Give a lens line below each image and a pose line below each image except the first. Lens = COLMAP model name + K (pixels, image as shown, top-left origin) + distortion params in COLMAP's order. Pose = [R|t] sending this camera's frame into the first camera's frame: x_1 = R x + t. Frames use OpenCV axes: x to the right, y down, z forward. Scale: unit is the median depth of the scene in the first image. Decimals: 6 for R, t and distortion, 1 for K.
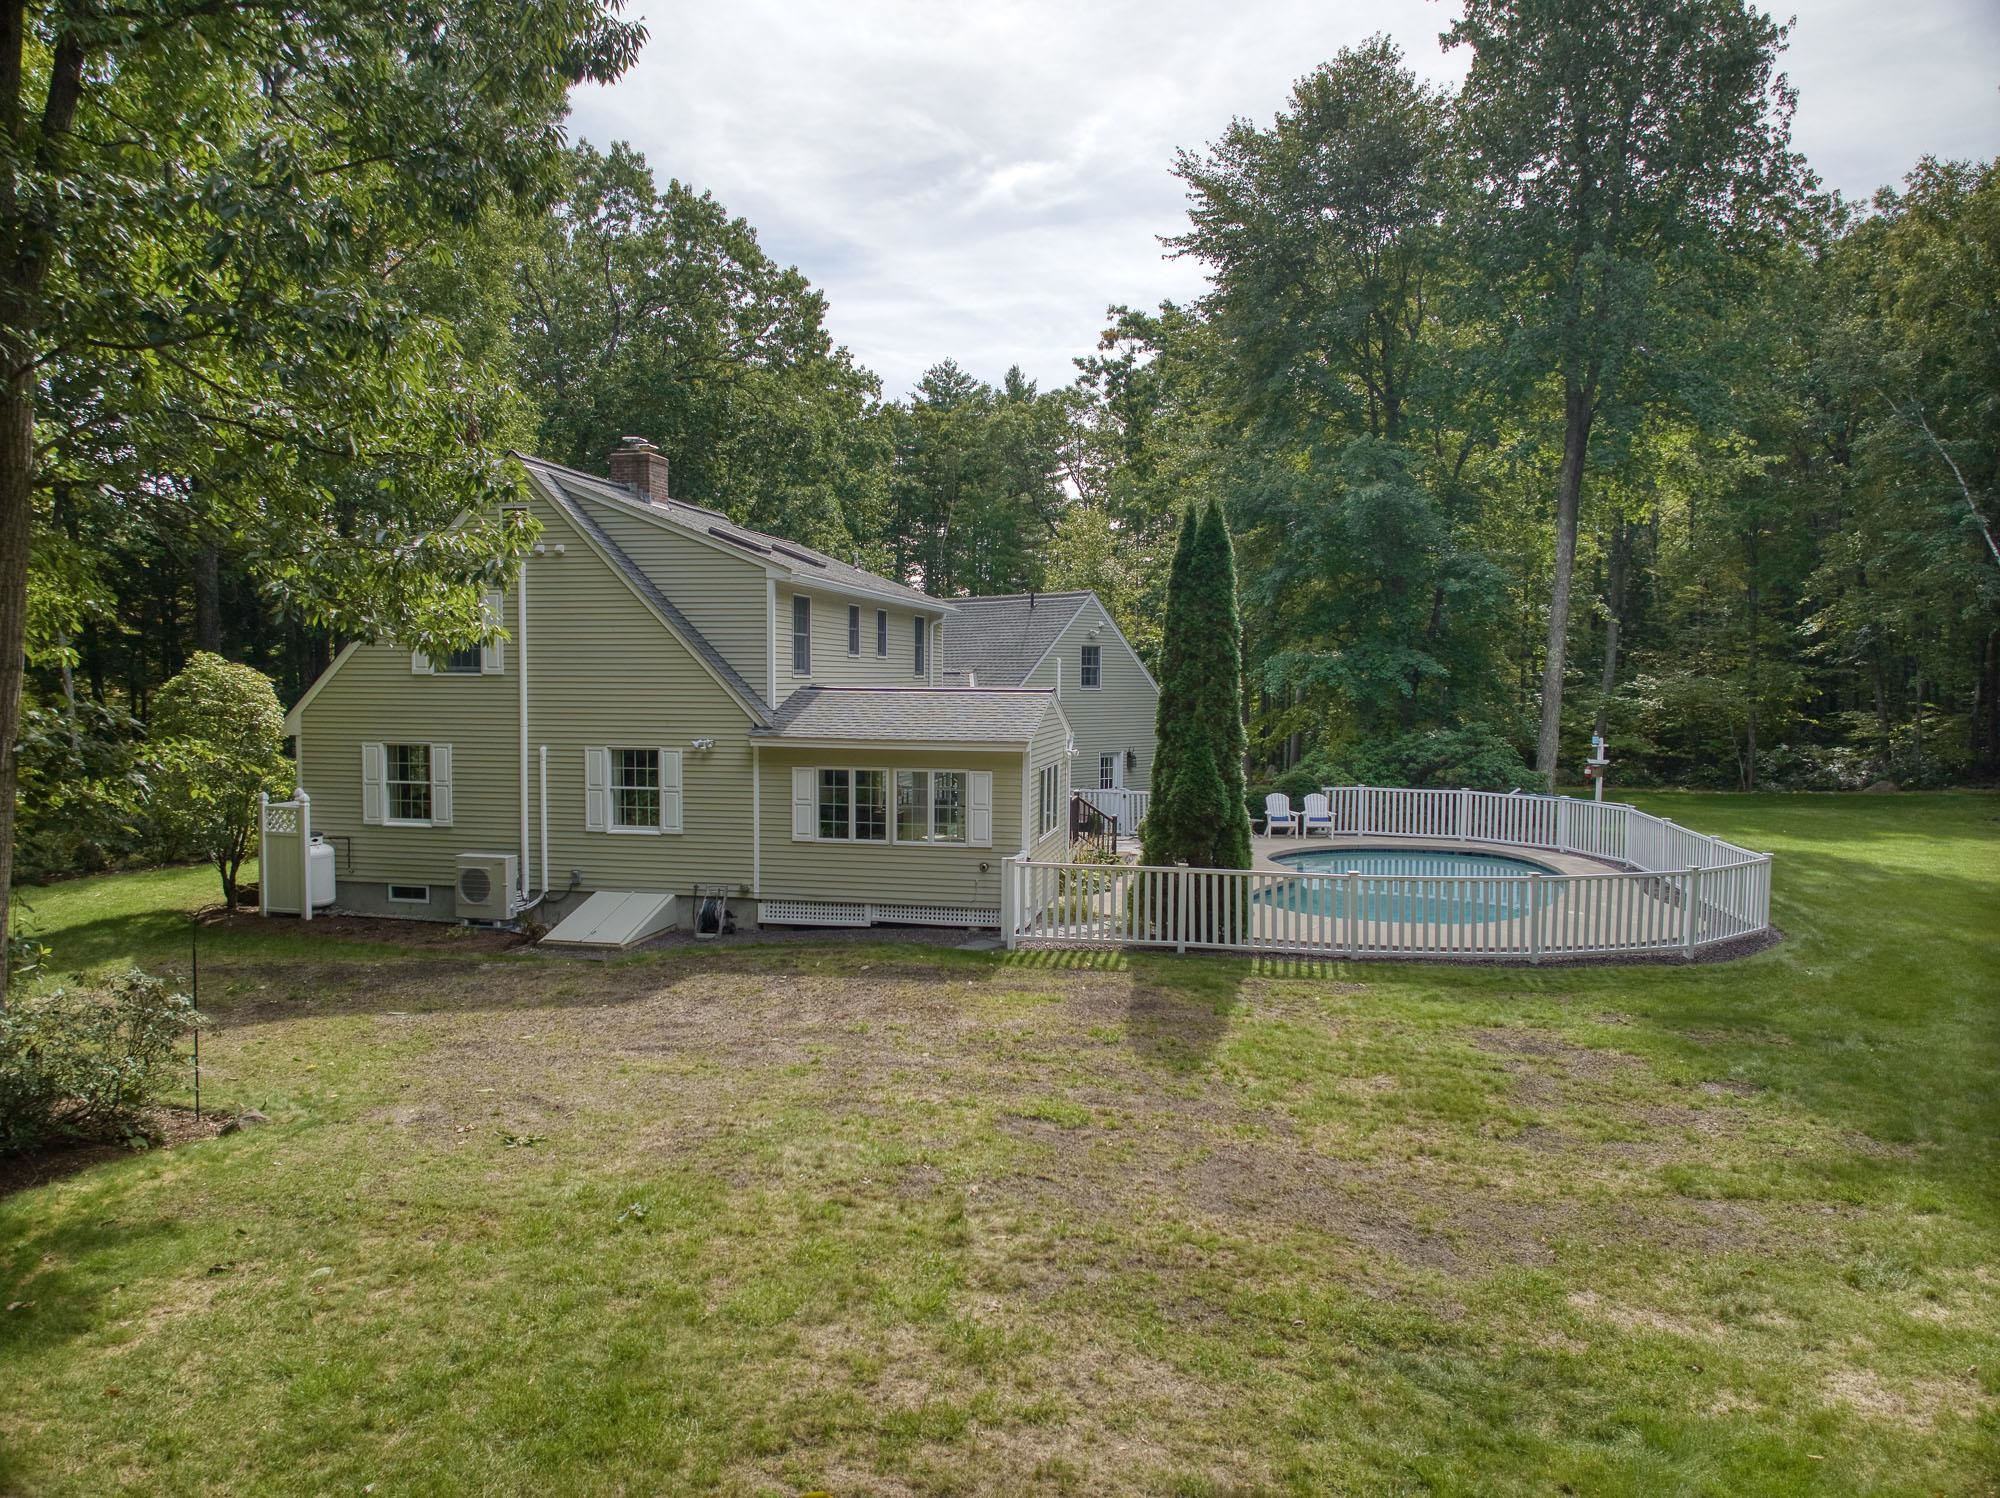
lens RADIAL K [[1376.0, 0, 1000.0], [0, 1376.0, 749.0], [0, 0, 1]] dist [-0.049819, -0.003234]
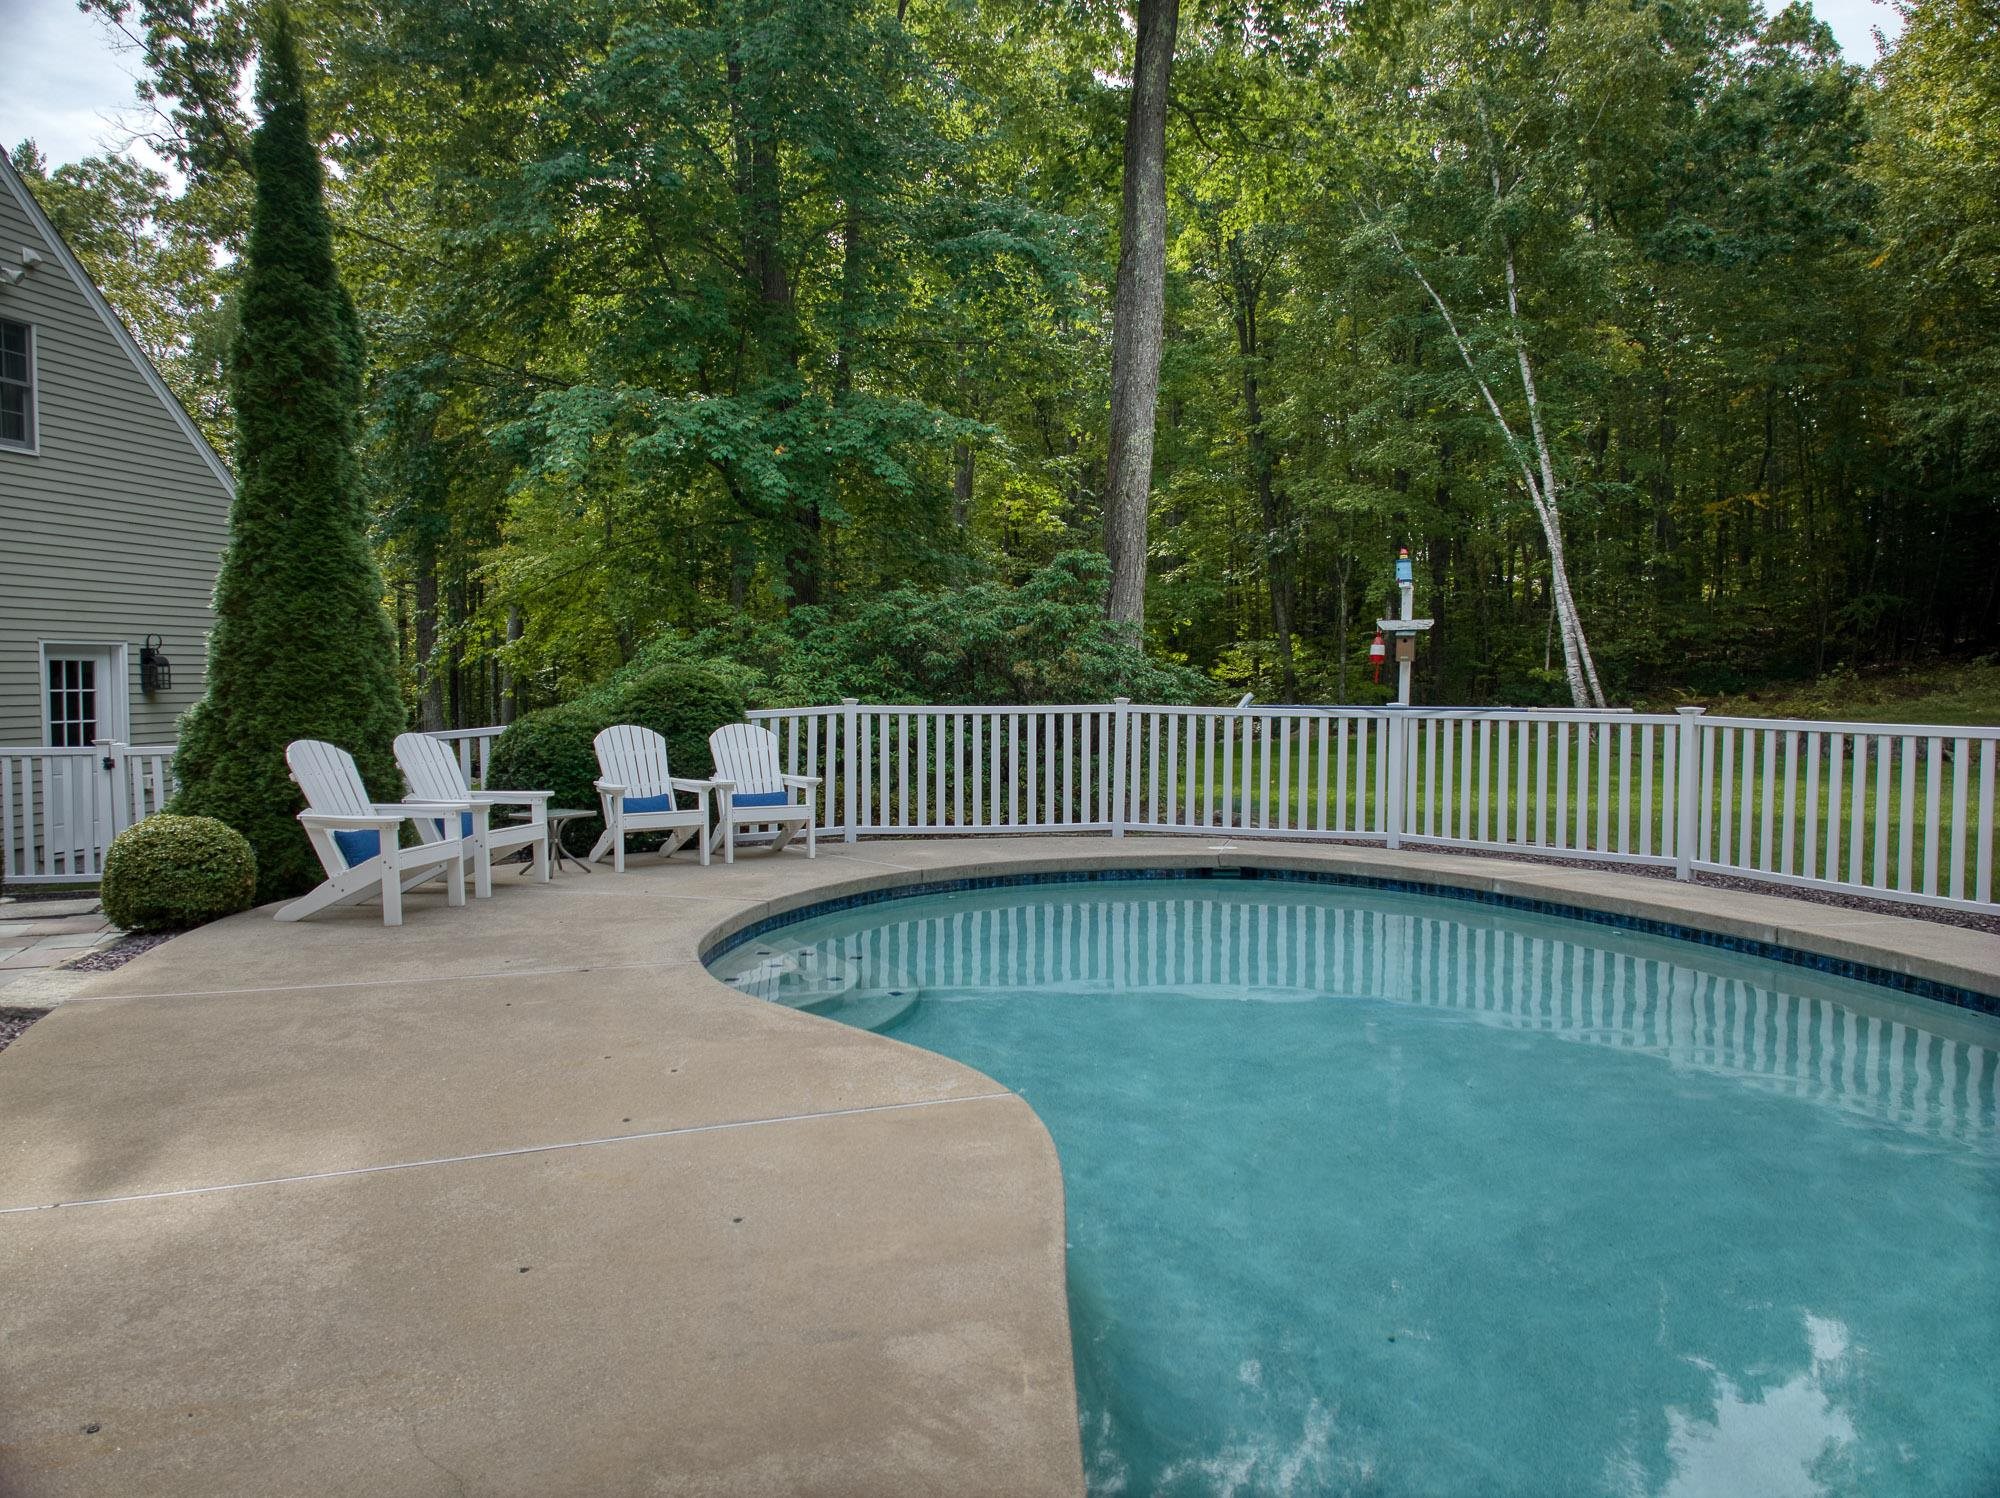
lens RADIAL K [[1376.0, 0, 1000.0], [0, 1376.0, 749.0], [0, 0, 1]] dist [-0.049819, -0.003234]
pose [[0.816372, -0.036012, 0.576403, 0.088221], [0.021895, 0.999266, 0.031420, 0.029793], [-0.577111, -0.013030, 0.816561, 0.691179]]
